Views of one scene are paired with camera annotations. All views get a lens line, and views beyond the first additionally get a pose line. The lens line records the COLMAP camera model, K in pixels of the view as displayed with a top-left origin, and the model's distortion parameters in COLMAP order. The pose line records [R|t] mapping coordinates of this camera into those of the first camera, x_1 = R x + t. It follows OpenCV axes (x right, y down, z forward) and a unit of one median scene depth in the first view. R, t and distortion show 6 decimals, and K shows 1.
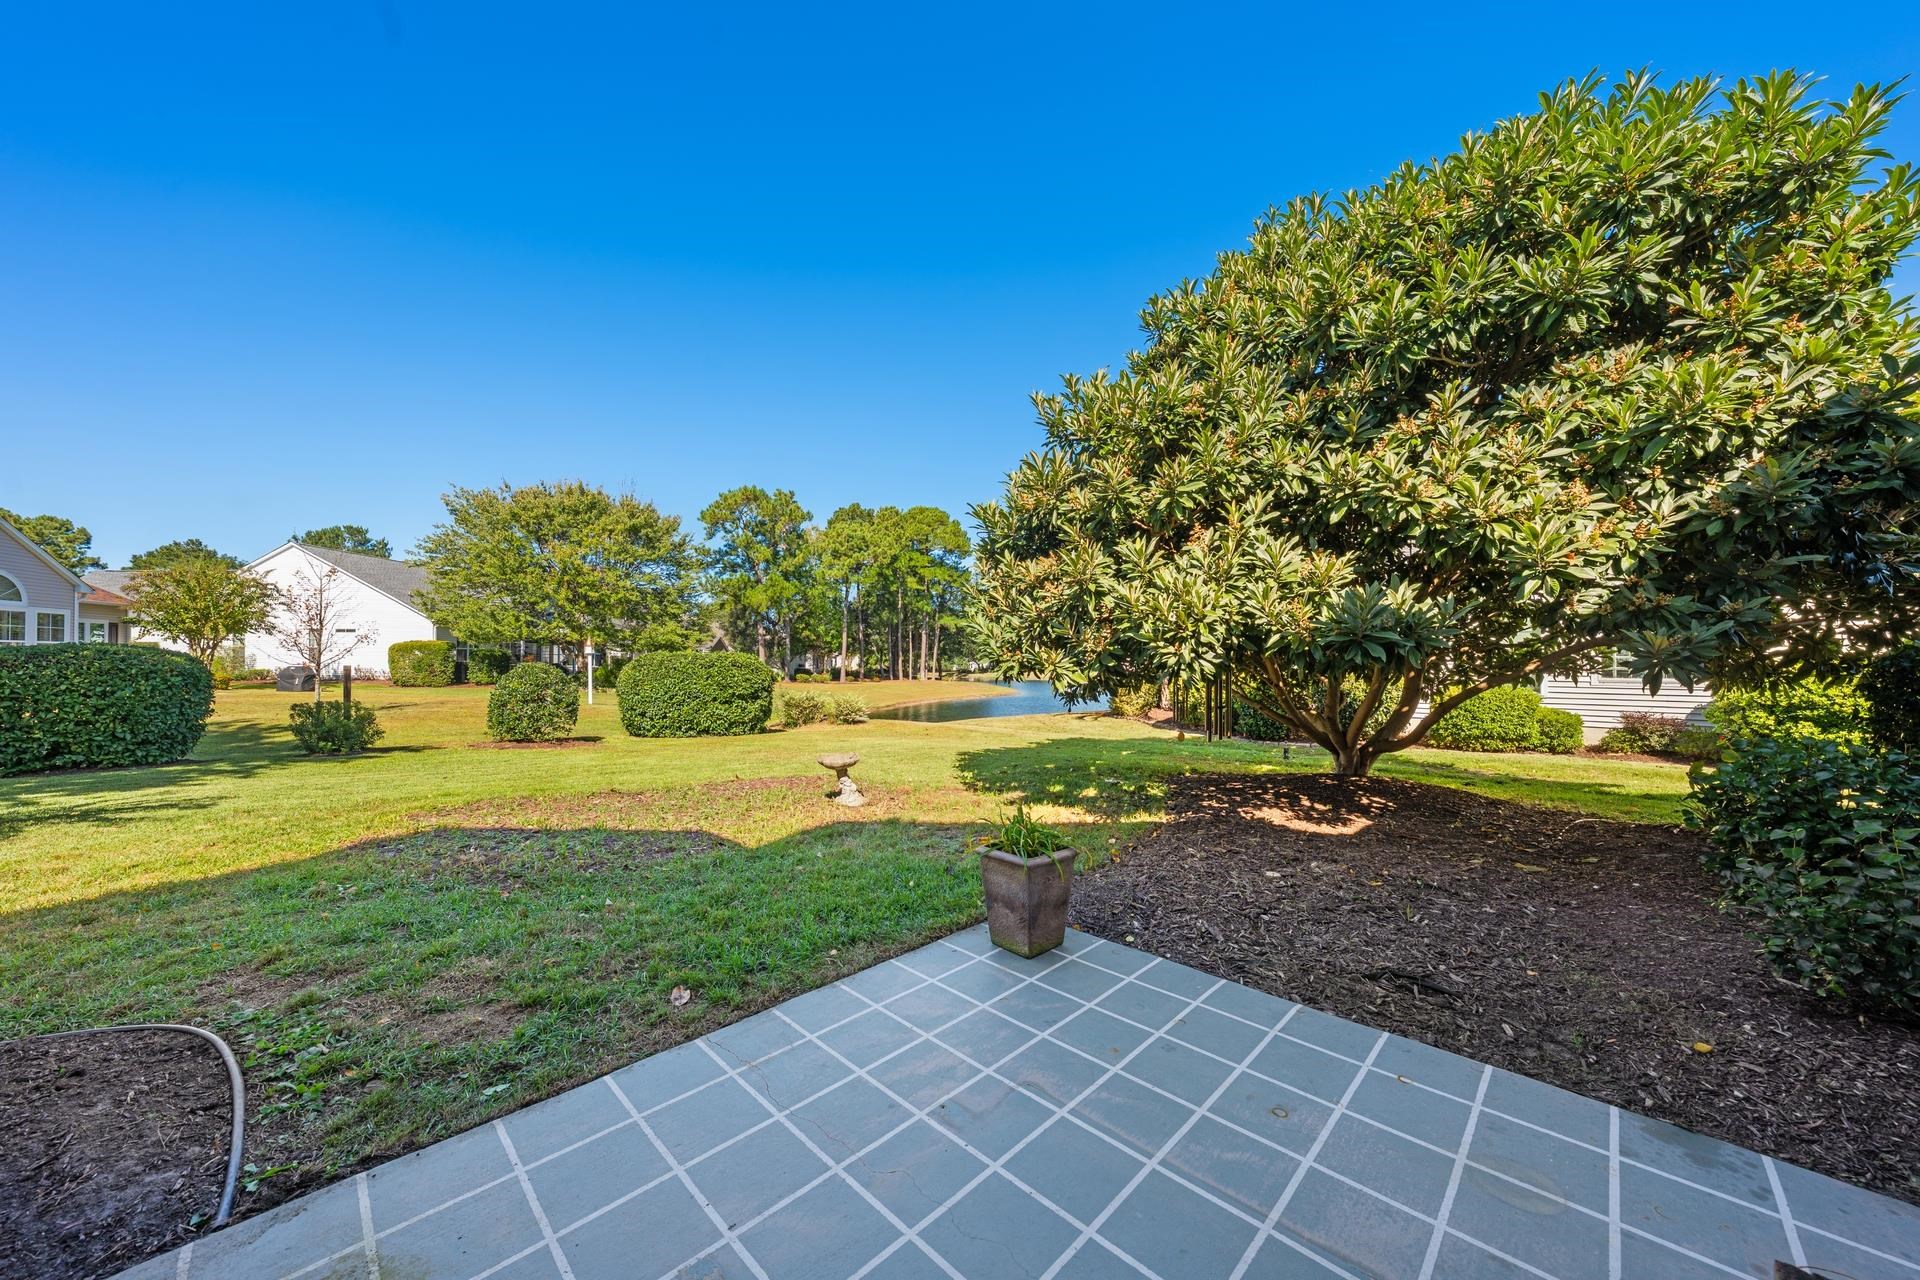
lens RADIAL K [[664.0, 0, 998.1], [0, 664.0, 666.6], [0, 0, 1]] dist [0.000423, -0.000389]
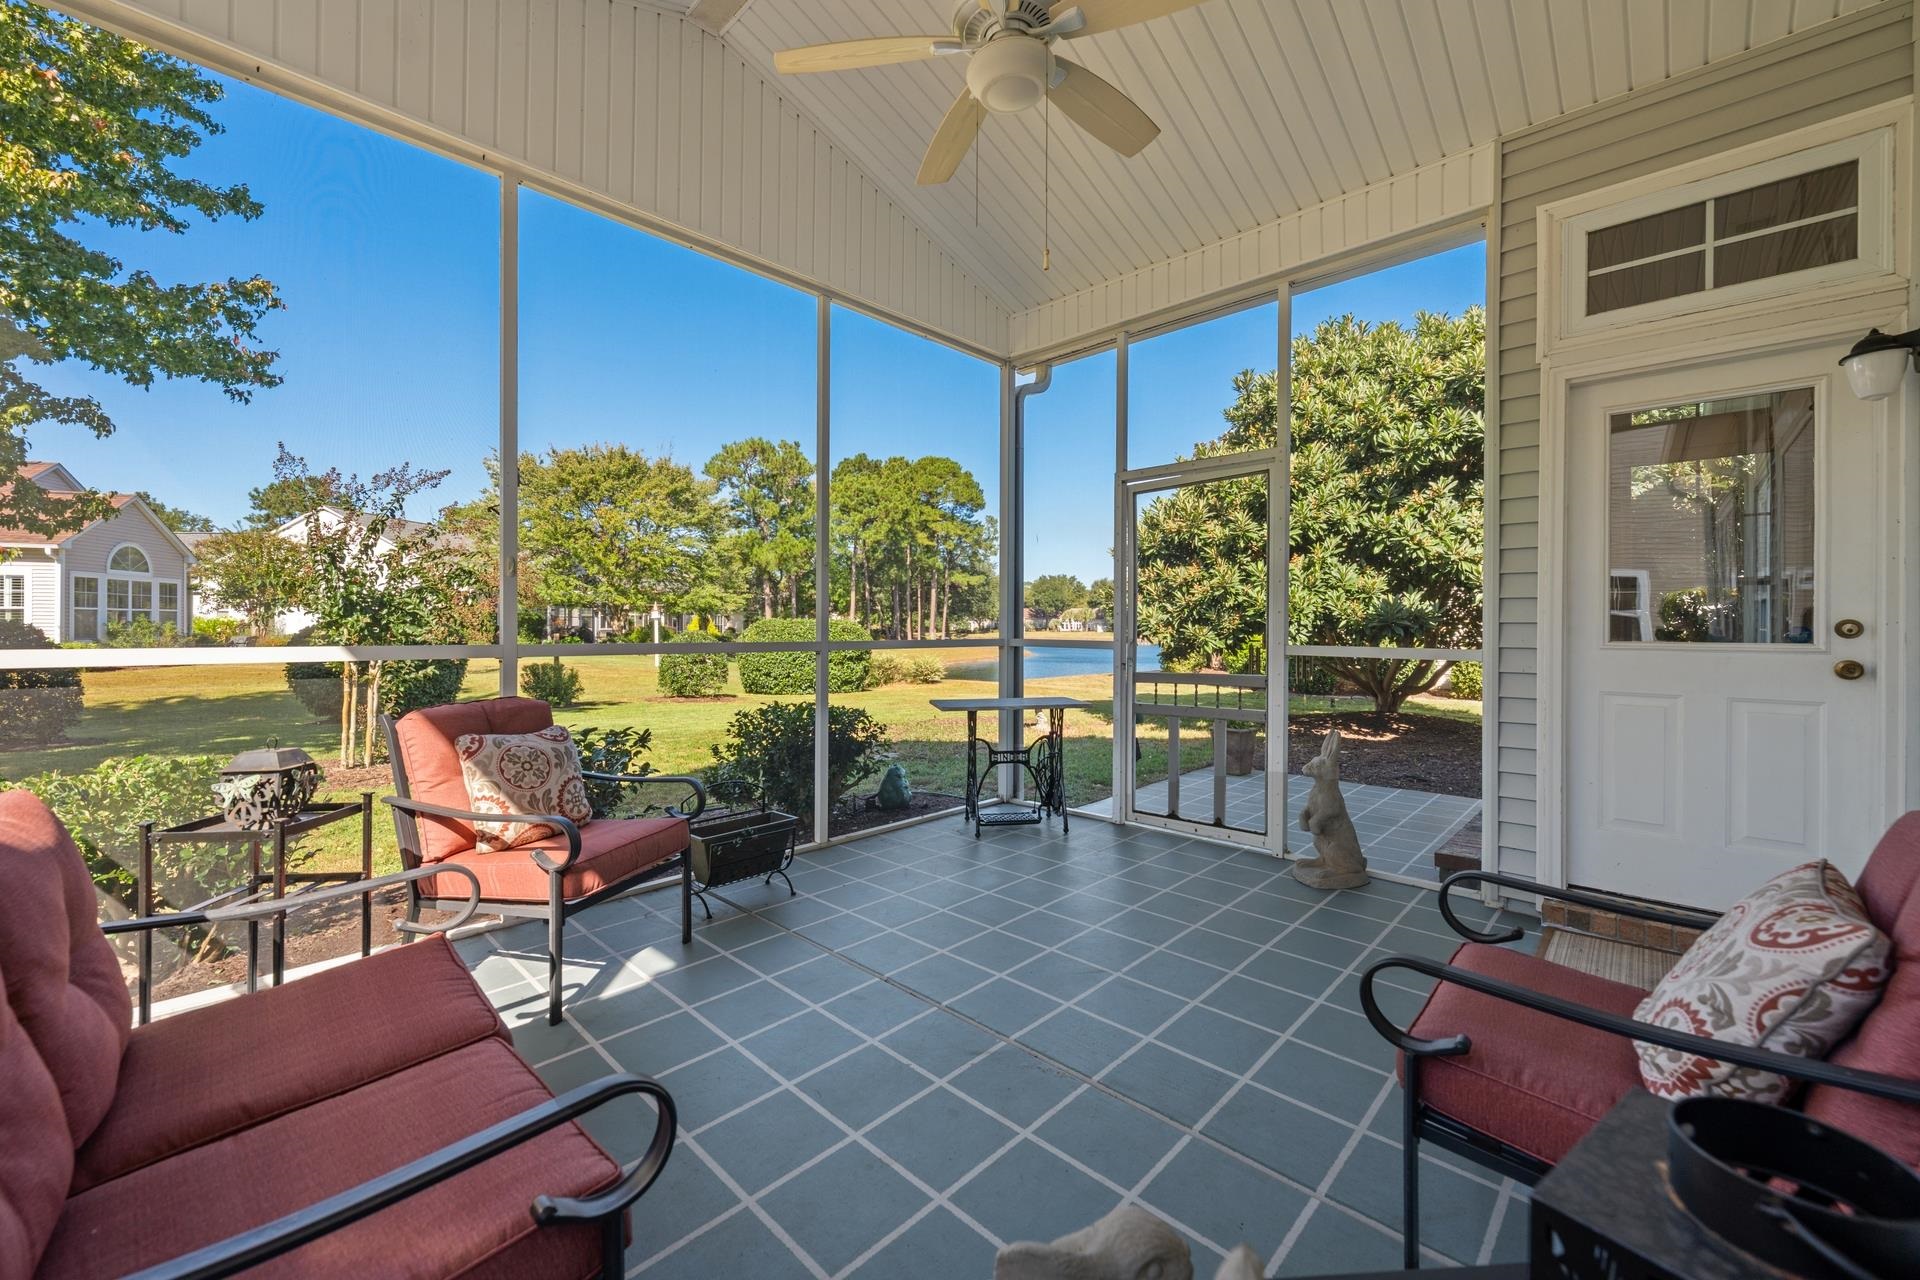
lens RADIAL K [[783.1, 0, 974.5], [0, 783.1, 631.7], [0, 0, 1]] dist [-0.003692, 0.000083]
pose [[0.999988, -0.004013, 0.002850, -0.105477], [0.003985, 0.999941, 0.010070, -0.007752], [-0.002890, -0.010058, 0.999945, -0.199968]]
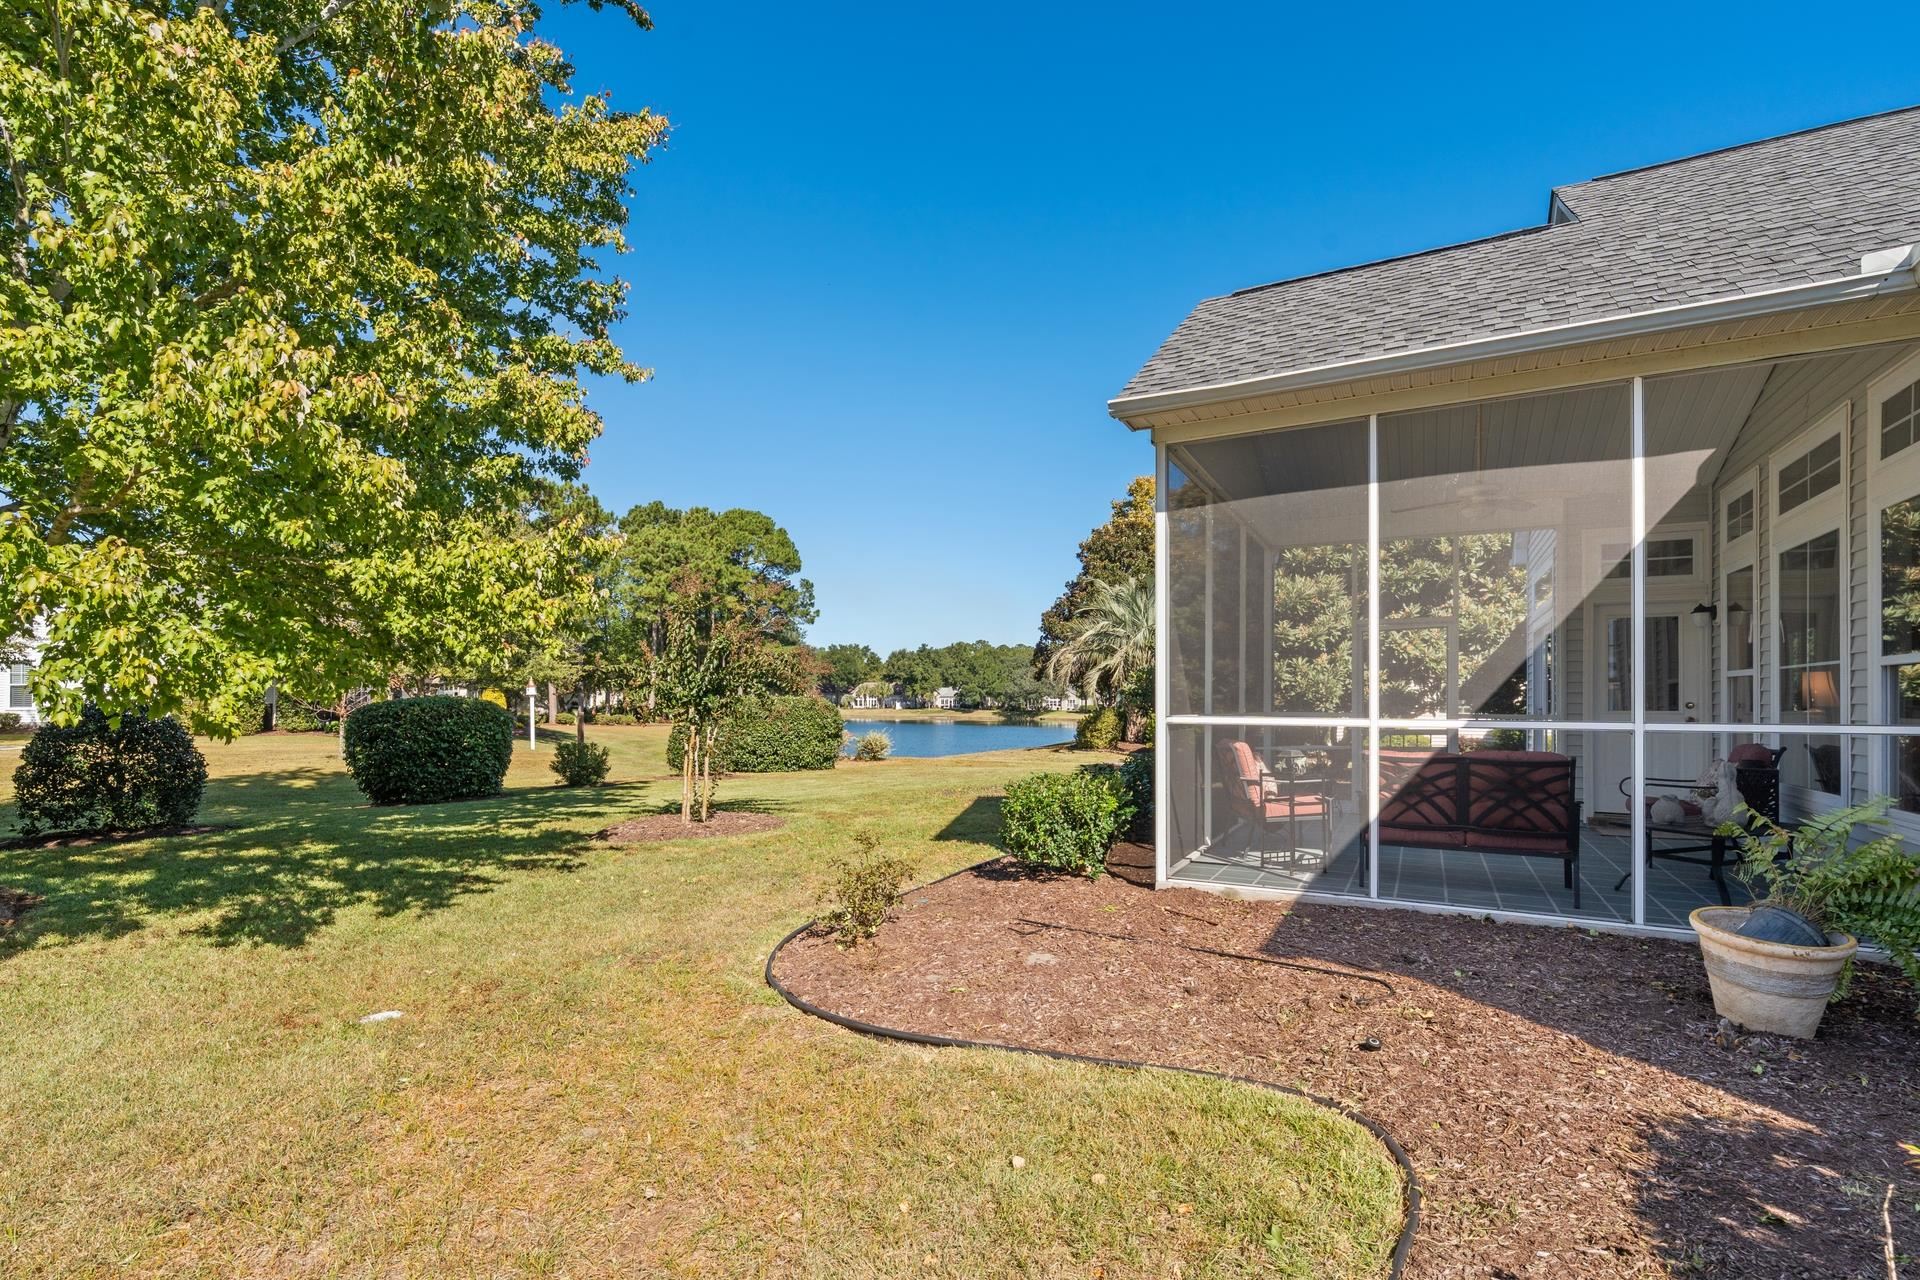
lens RADIAL K [[966.3, 0, 937.0], [0, 966.3, 698.0], [0, 0, 1]] dist [0.000686, -0.000112]
pose [[0.957612, -0.003483, 0.288039, -0.409669], [0.003688, 0.999993, -0.000169, -0.011338], [-0.288037, 0.001224, 0.957619, -0.390297]]
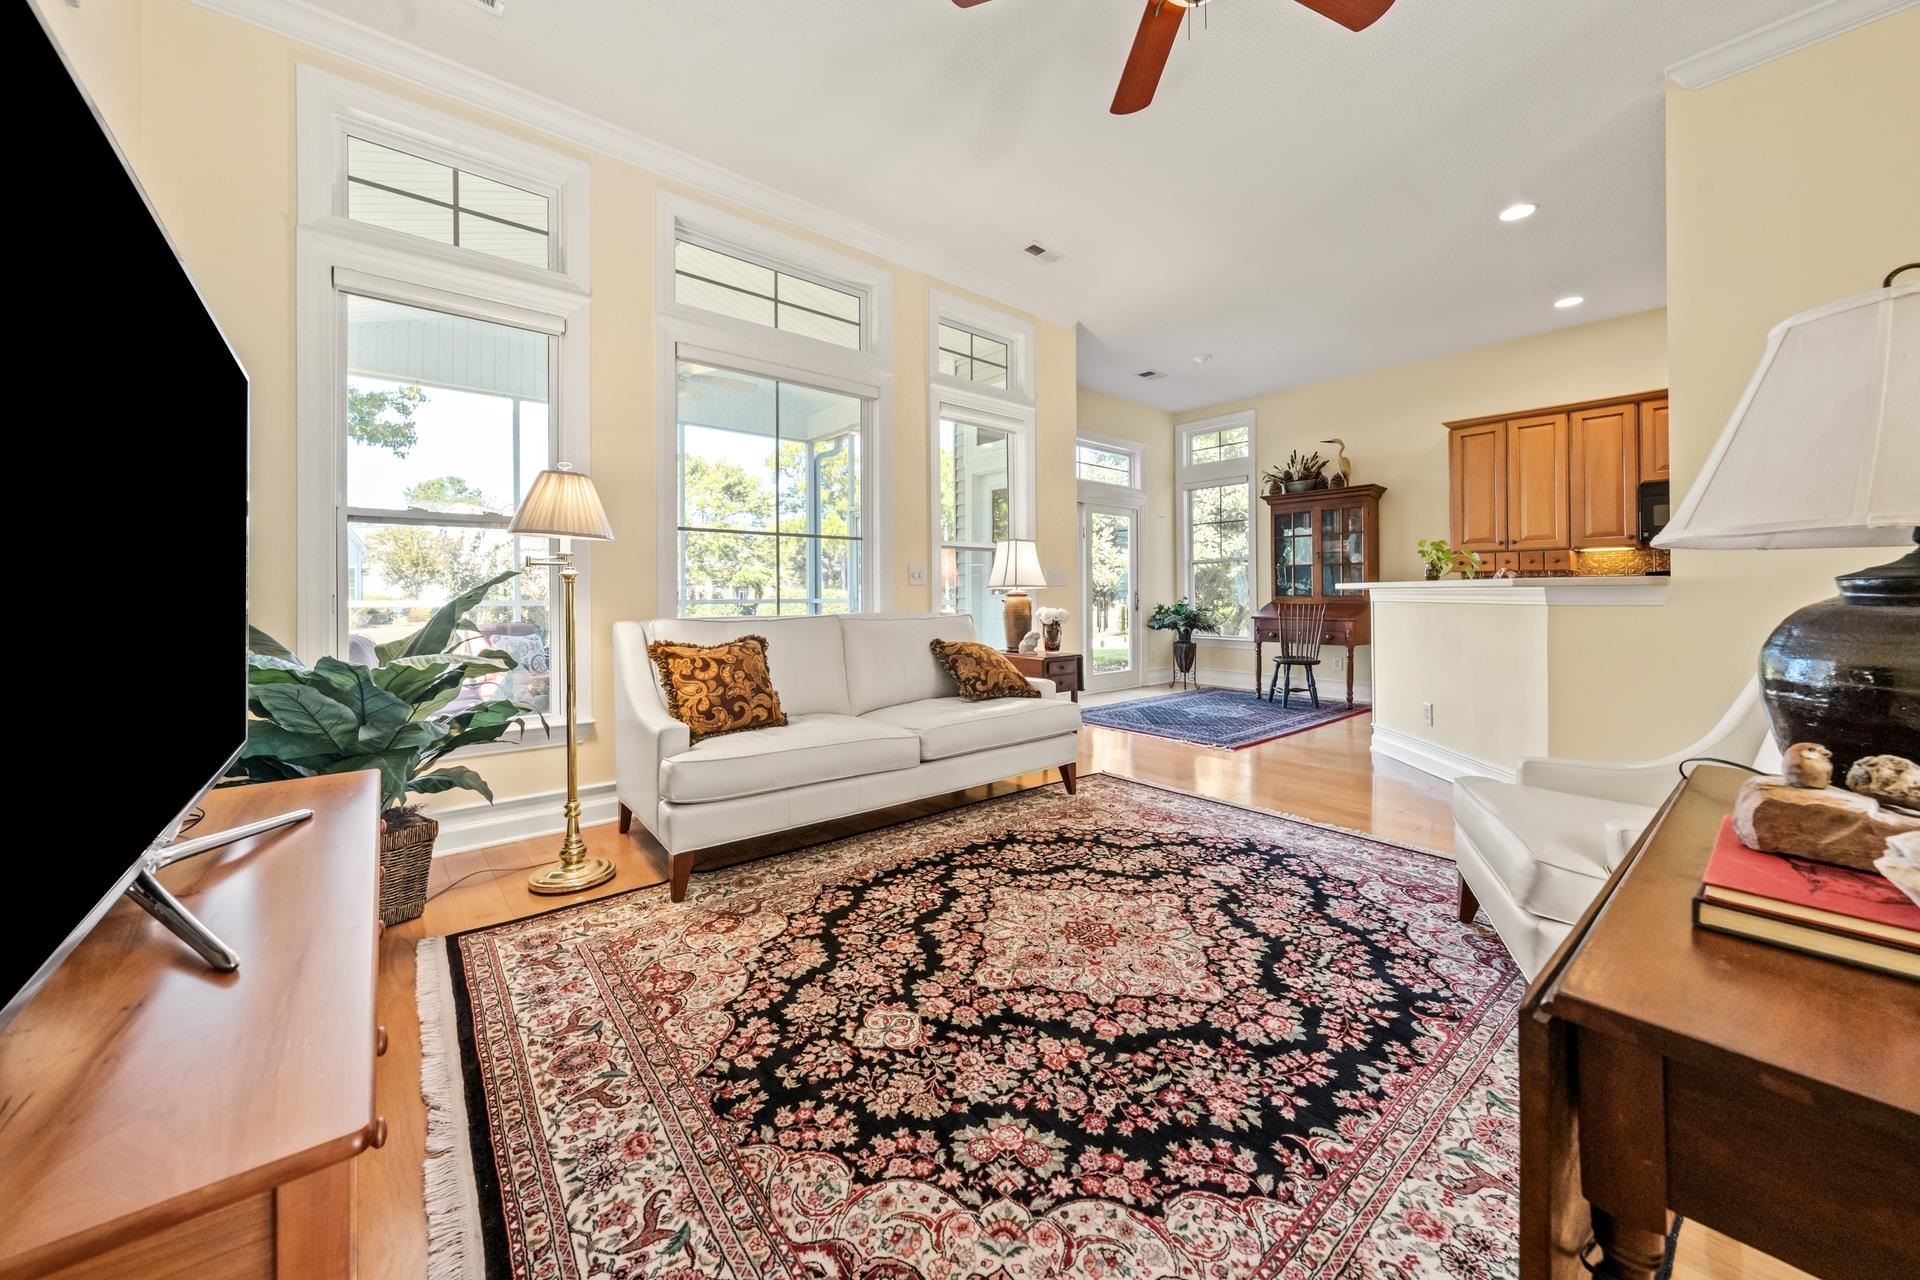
lens RADIAL K [[762.9, 0, 970.3], [0, 762.9, 596.4], [0, 0, 1]] dist [0.002650, 0.000082]
pose [[0.994173, -0.015207, -0.106722, 0.036974], [0.015543, 0.999877, 0.002313, -0.004487], [0.106673, -0.003958, 0.994286, -0.357753]]
